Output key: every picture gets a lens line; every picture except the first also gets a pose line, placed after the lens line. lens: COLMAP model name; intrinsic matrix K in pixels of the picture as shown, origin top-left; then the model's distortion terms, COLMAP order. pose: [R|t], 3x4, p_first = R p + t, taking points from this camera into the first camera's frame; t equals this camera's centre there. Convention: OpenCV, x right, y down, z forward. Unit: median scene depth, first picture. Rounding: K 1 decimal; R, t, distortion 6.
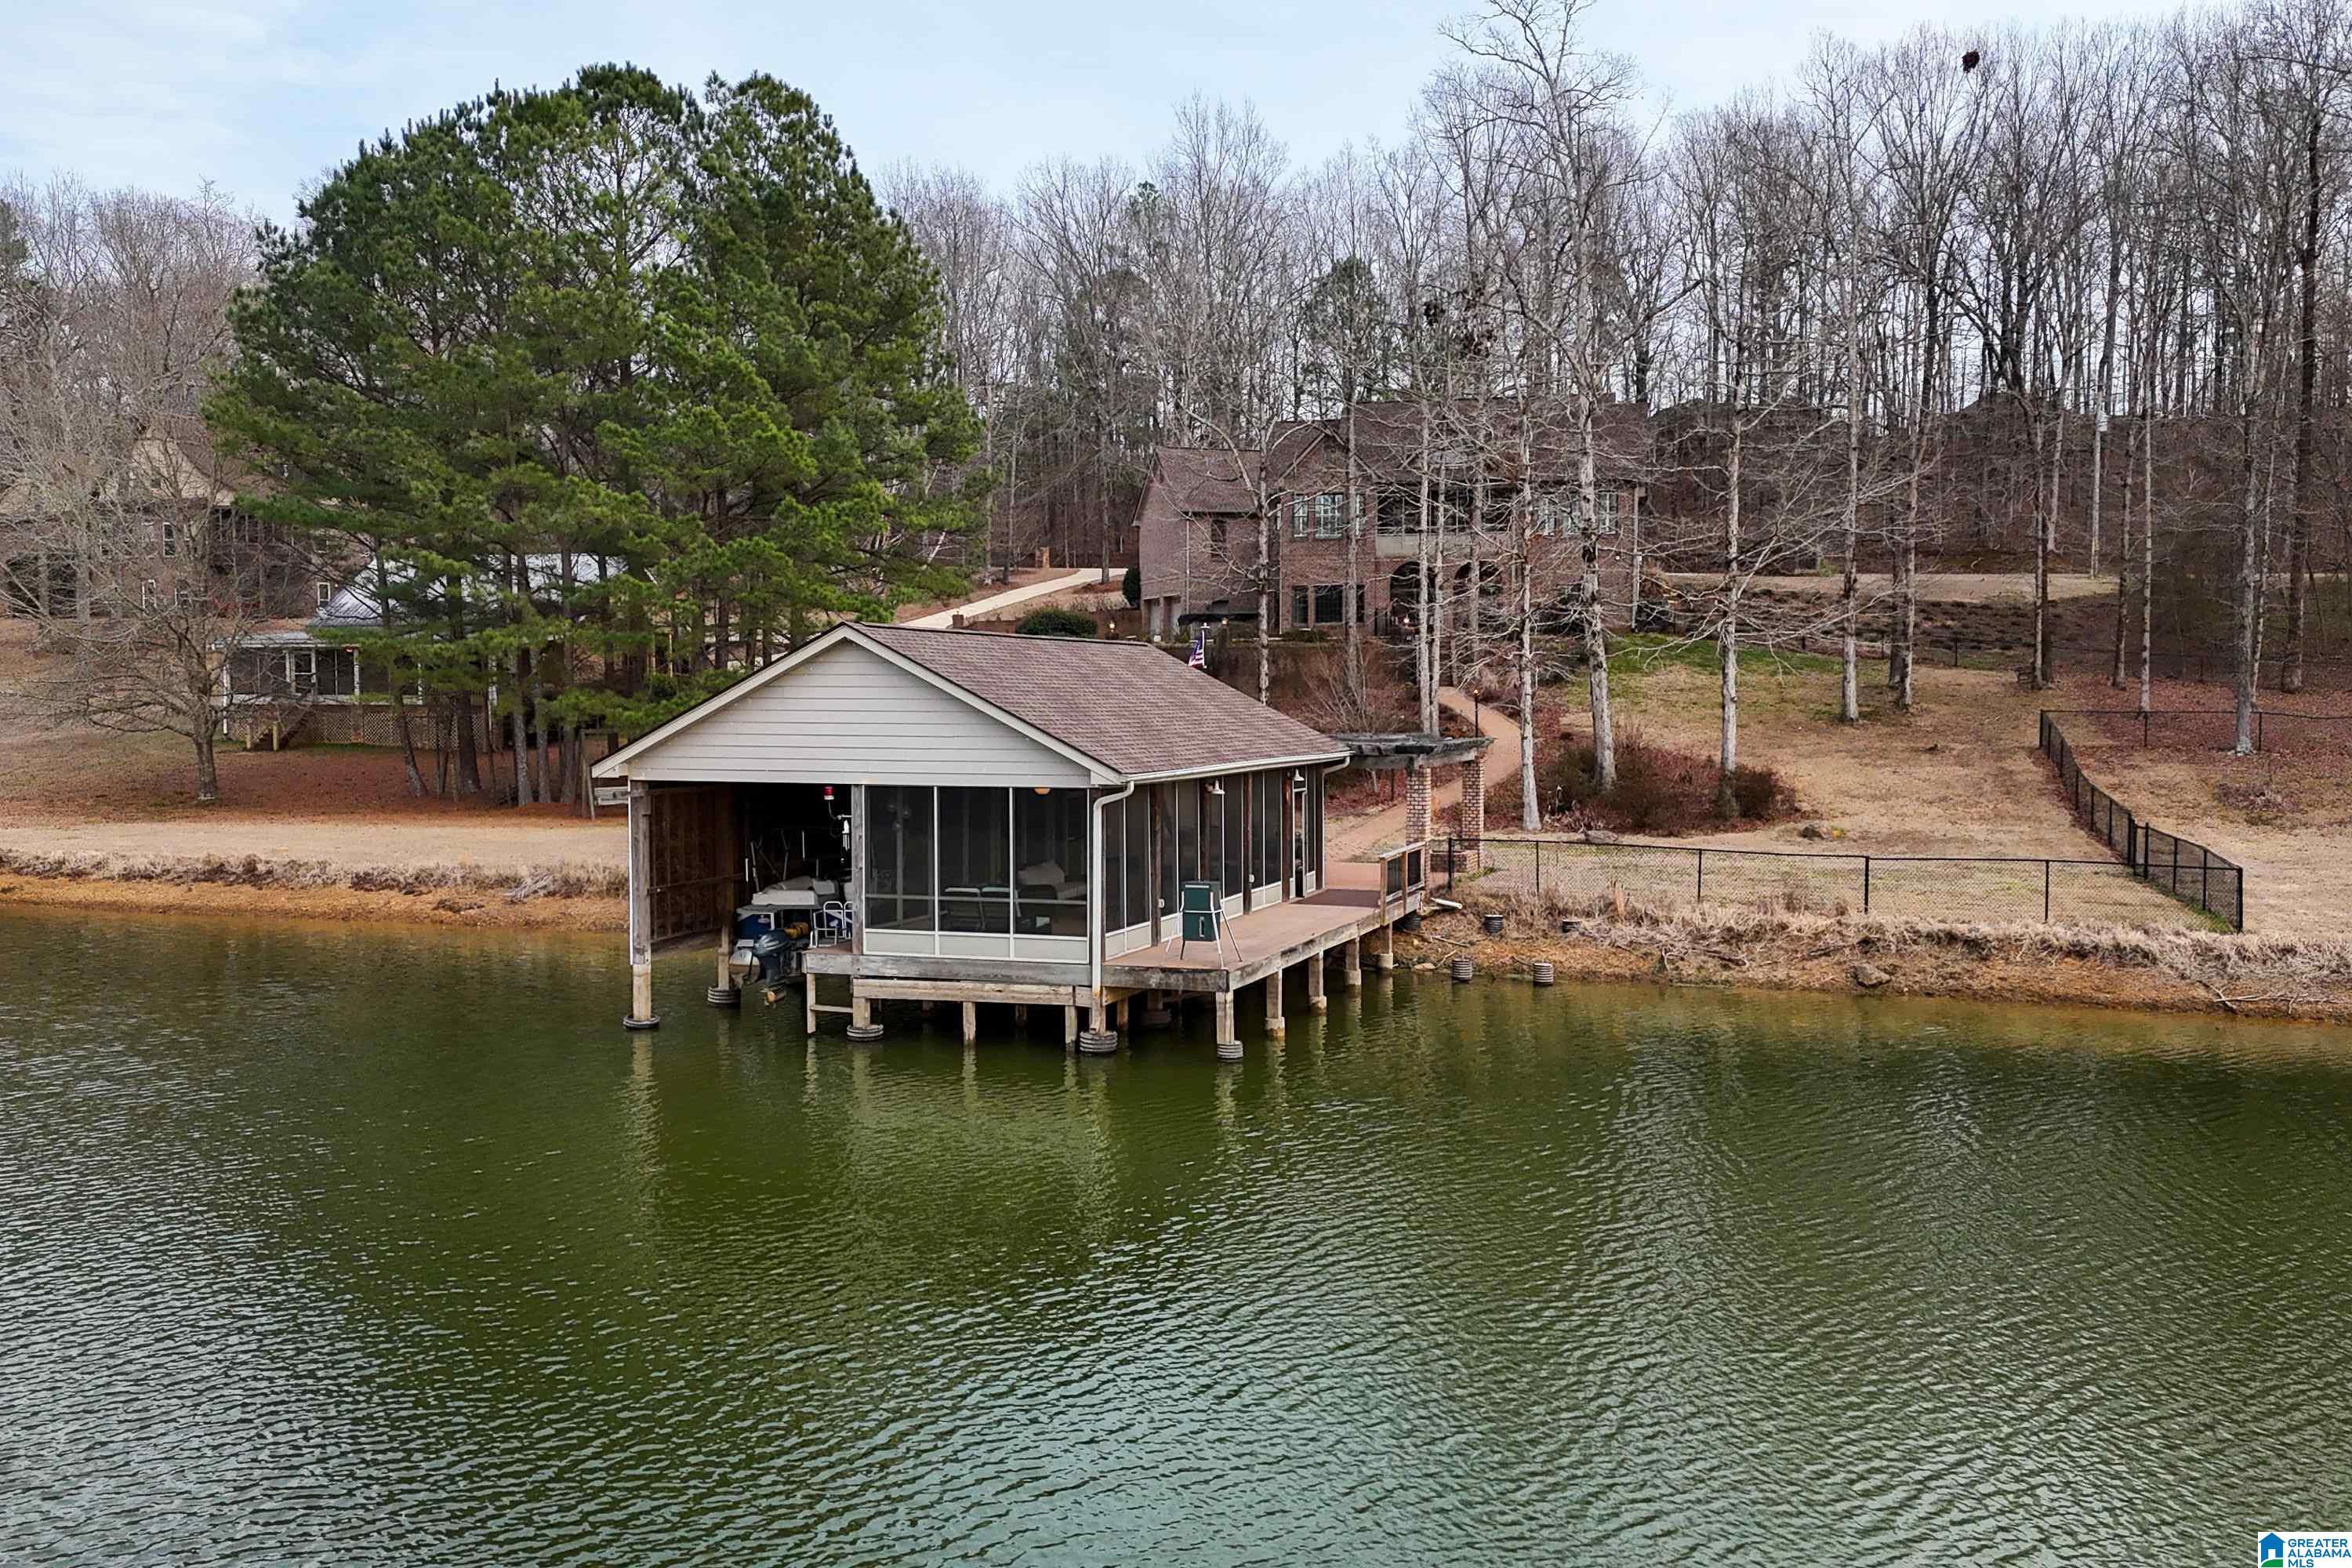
lens RADIAL K [[2098.5, 0, 1177.2], [0, 2098.5, 785.6], [0, 0, 1]] dist [0.088679, -0.096511]
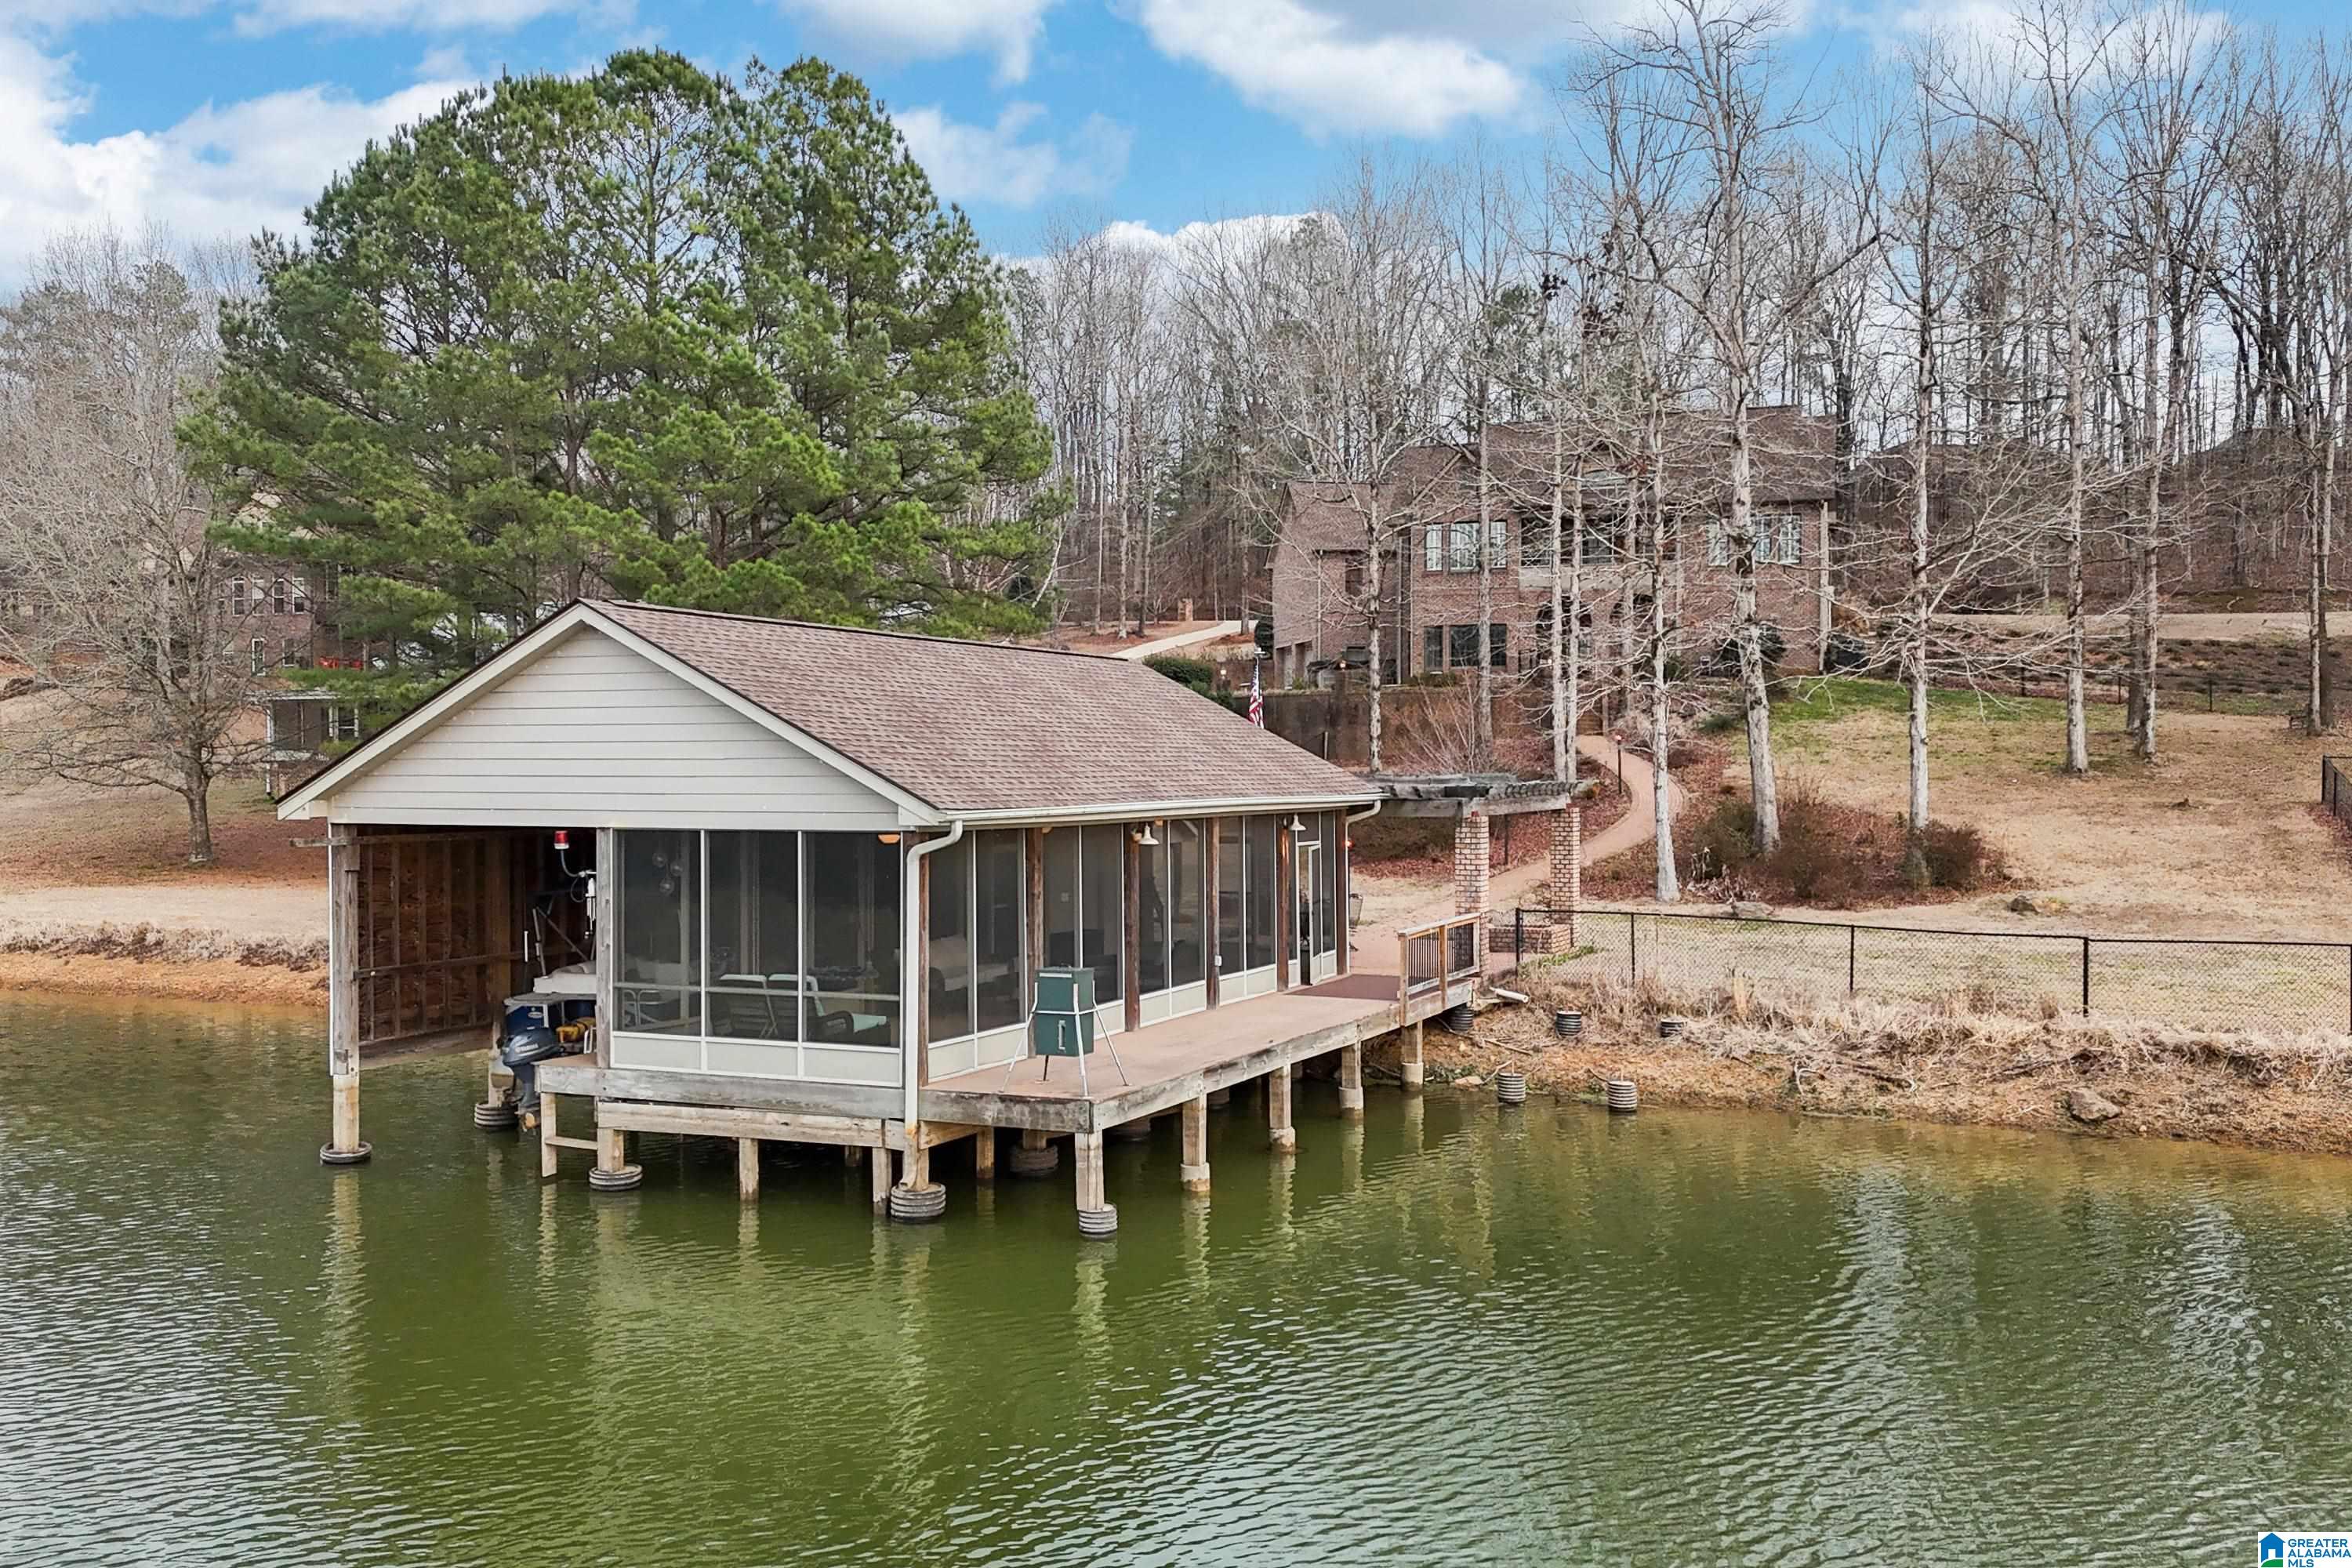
lens RADIAL K [[2098.5, 0, 1169.3], [0, 2098.5, 779.9], [0, 0, 1]] dist [0.088679, -0.096511]
pose [[0.994695, -0.001402, -0.102863, 0.070249], [-0.002391, 0.999322, -0.036743, 0.005658], [0.102845, 0.036794, 0.994017, 0.192073]]
